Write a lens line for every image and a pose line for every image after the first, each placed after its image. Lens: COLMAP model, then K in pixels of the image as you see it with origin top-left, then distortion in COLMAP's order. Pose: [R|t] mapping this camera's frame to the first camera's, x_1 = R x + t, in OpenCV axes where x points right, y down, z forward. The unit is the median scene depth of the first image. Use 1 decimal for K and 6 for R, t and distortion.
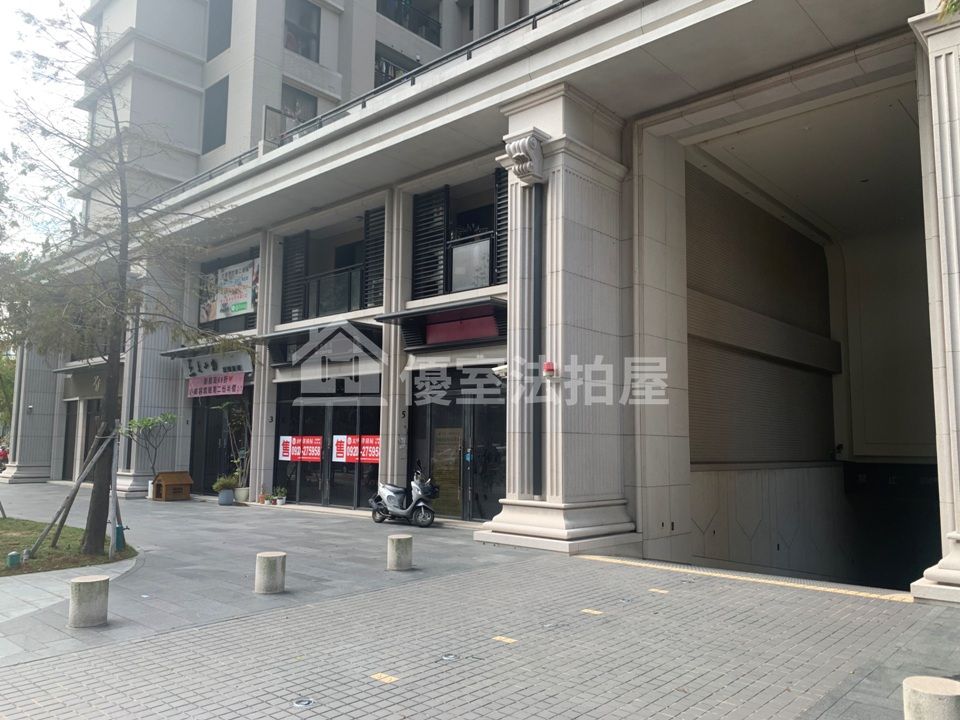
lens RADIAL K [[742.0, 0, 482.0], [0, 742.0, 369.4], [0, 0, 1]] dist [0.028136, -0.043272]
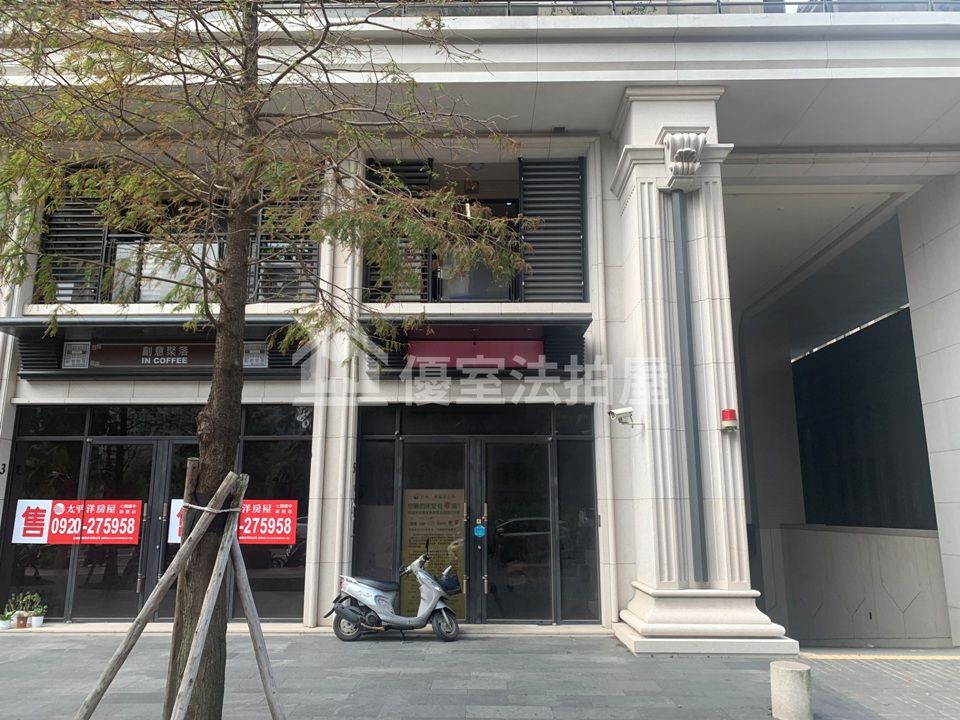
lens RADIAL K [[742.0, 0, 469.9], [0, 742.0, 345.2], [0, 0, 1]] dist [0.028136, -0.043272]
pose [[0.754732, 0.139555, 0.641018, -0.508700], [-0.062768, 0.987991, -0.141191, 0.042959], [-0.653023, 0.066326, 0.754428, 0.455615]]
